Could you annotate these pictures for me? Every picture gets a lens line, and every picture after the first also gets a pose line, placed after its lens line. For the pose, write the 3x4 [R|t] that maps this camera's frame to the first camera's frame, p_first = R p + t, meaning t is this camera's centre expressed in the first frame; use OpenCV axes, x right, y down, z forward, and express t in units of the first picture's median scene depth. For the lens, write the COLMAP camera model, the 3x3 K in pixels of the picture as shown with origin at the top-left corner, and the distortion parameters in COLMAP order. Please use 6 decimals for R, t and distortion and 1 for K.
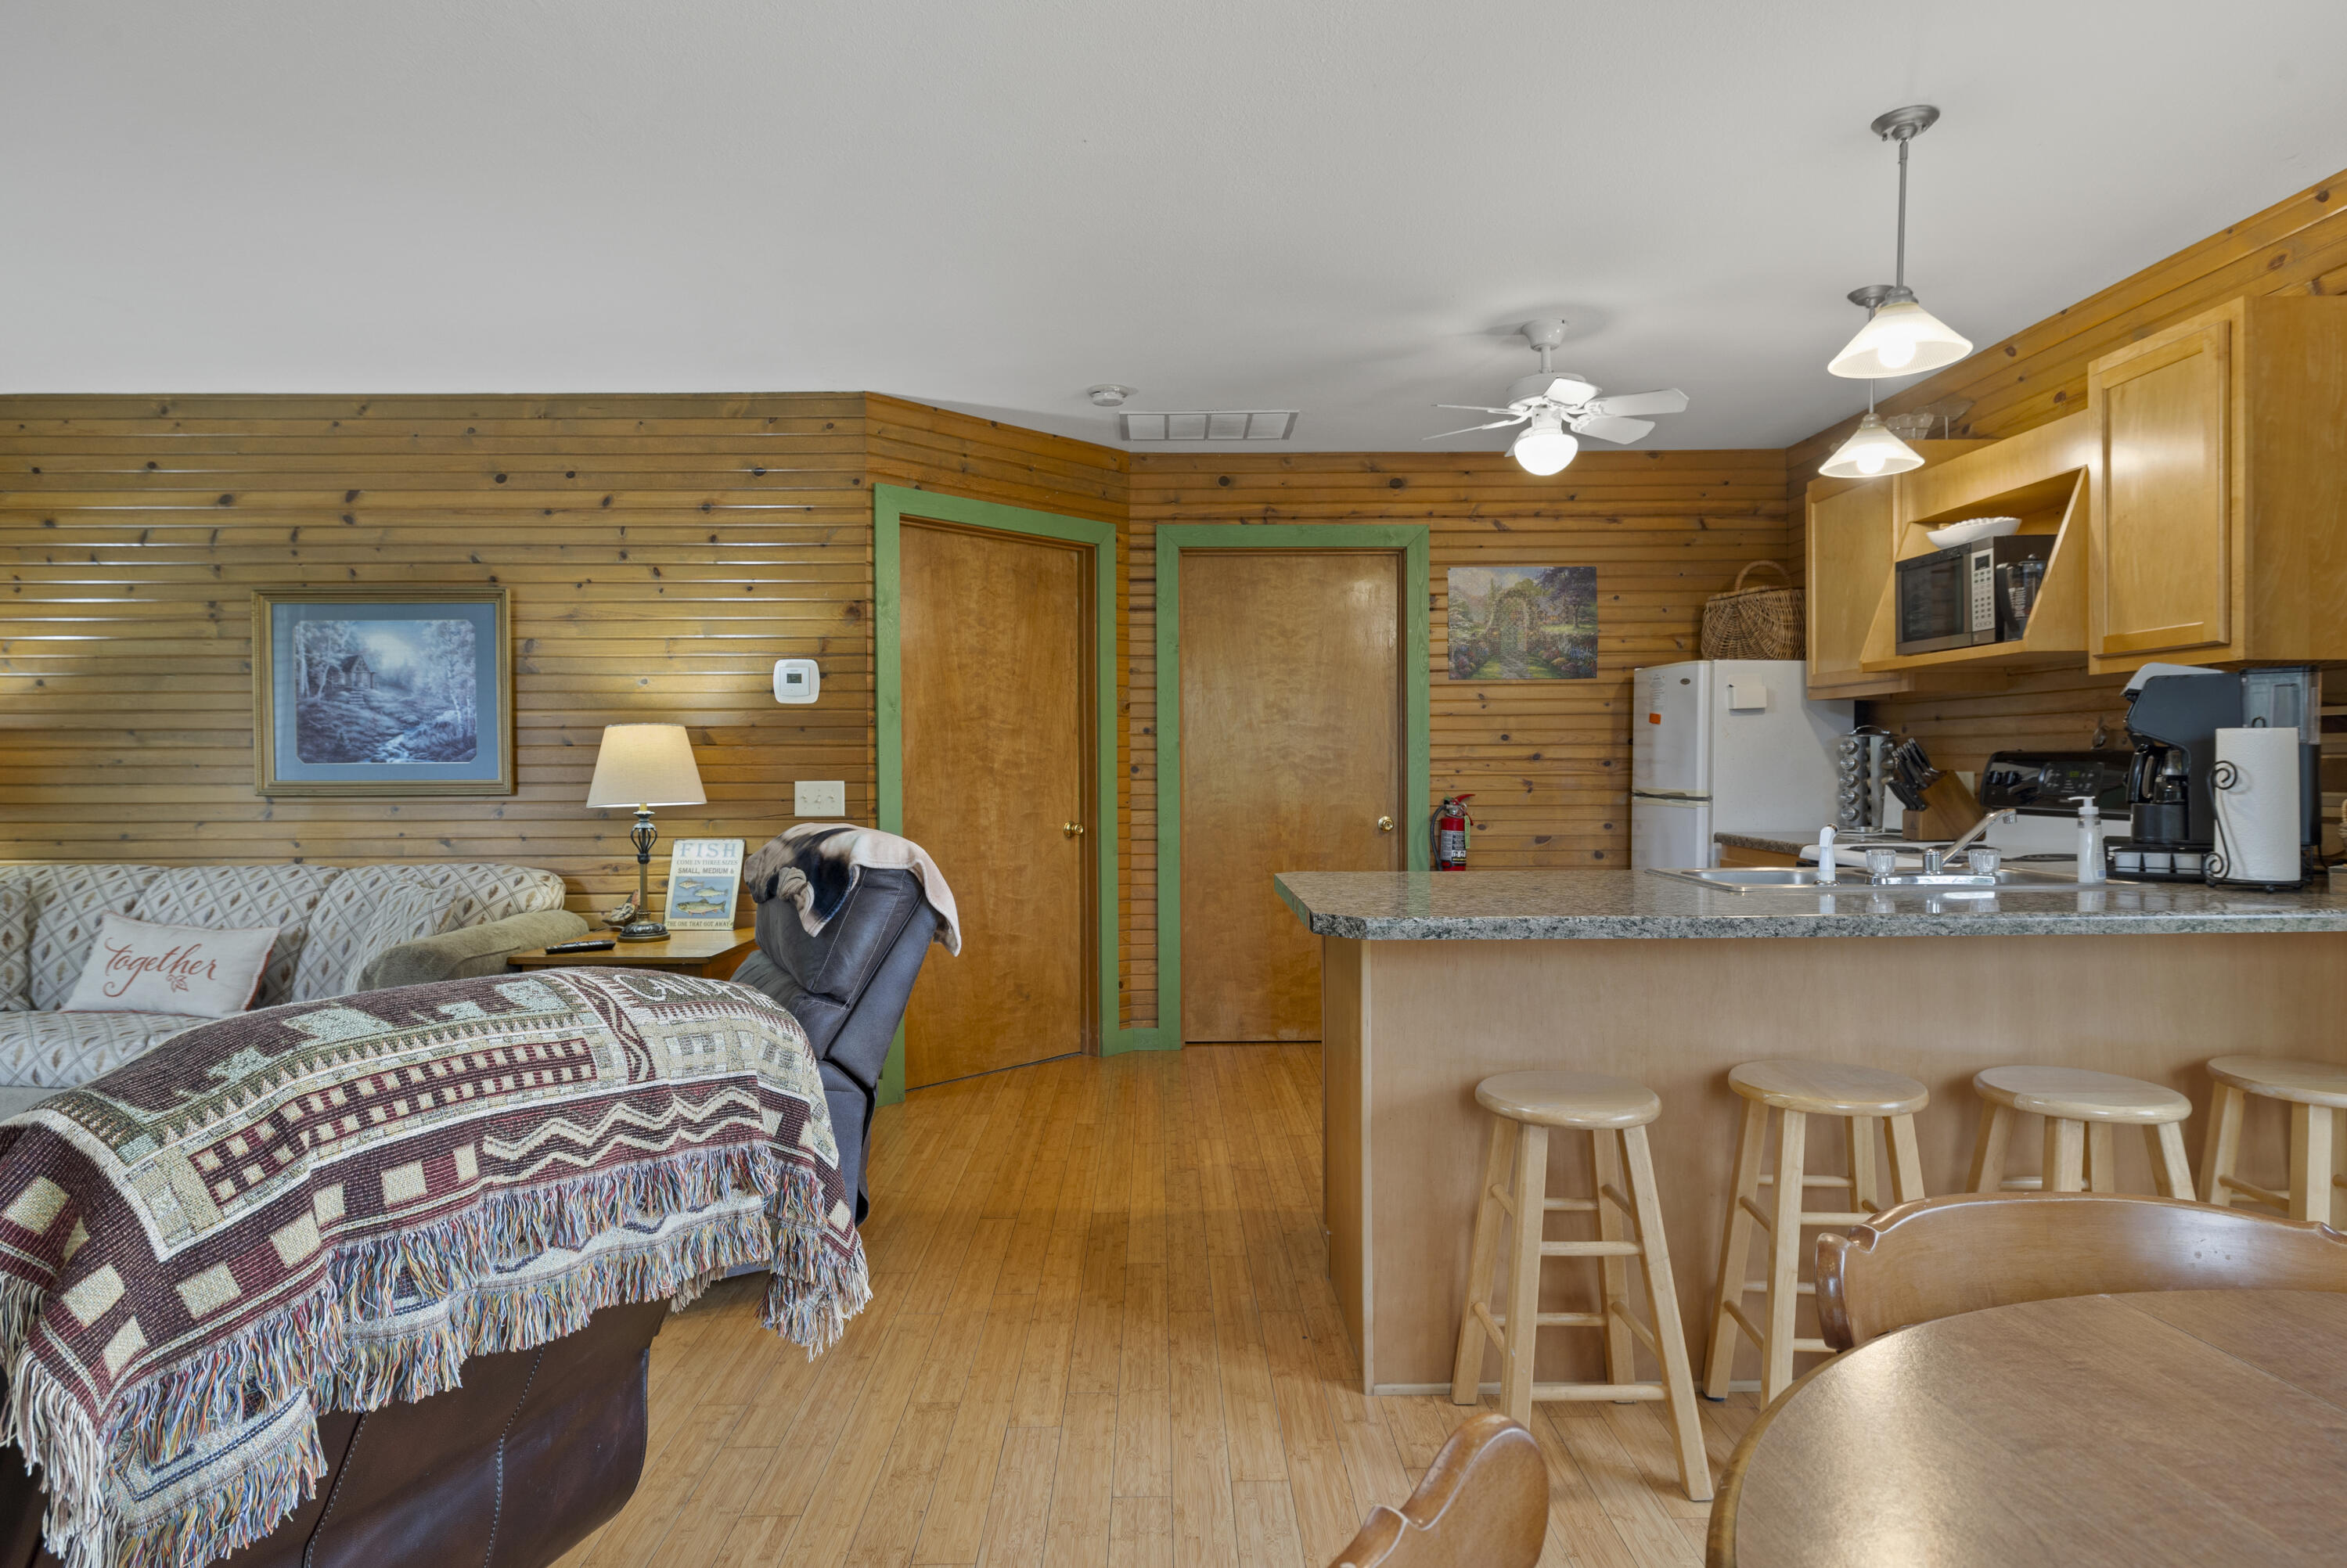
lens RADIAL K [[1284.2, 0, 1177.6], [0, 1284.2, 774.8], [0, 0, 1]] dist [0.004137, 0.001199]
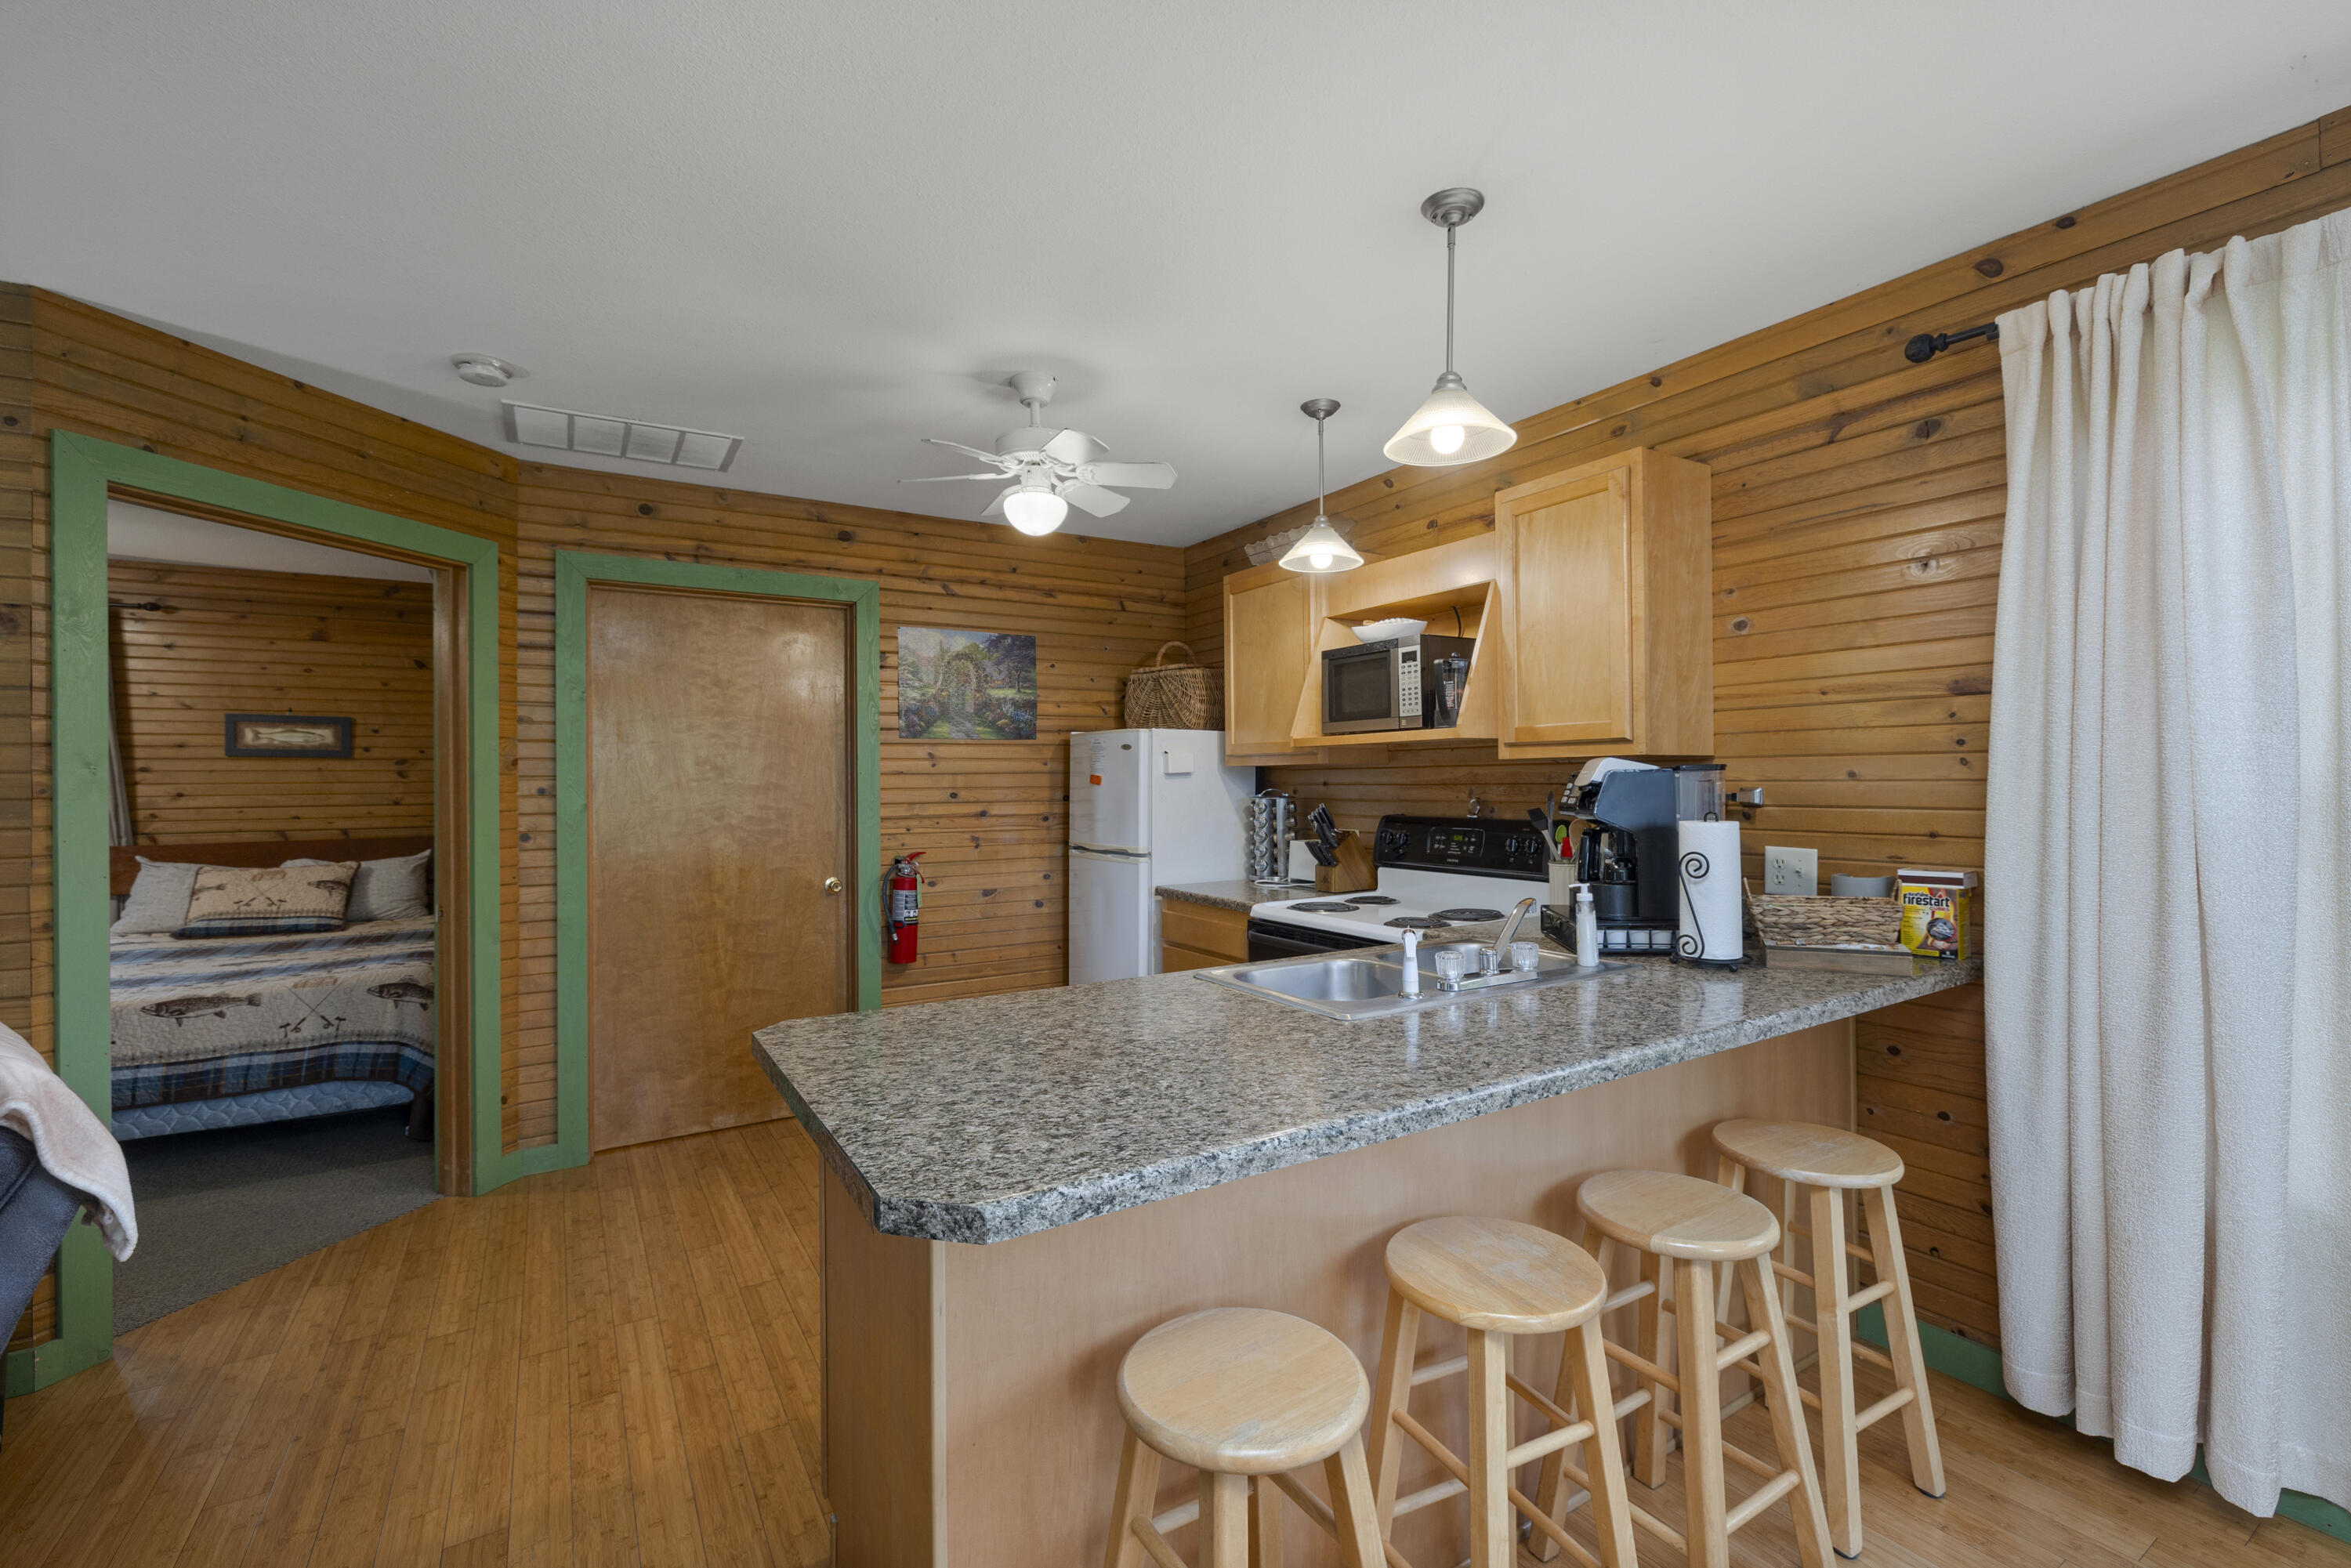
lens RADIAL K [[998.4, 0, 1175.2], [0, 998.4, 776.7], [0, 0, 1]] dist [-0.001796, 0.000559]
pose [[0.857596, 0.000877, 0.514323, -0.005191], [0.008673, 0.999832, -0.016166, -0.035521], [-0.514250, 0.018325, 0.857444, 0.269051]]
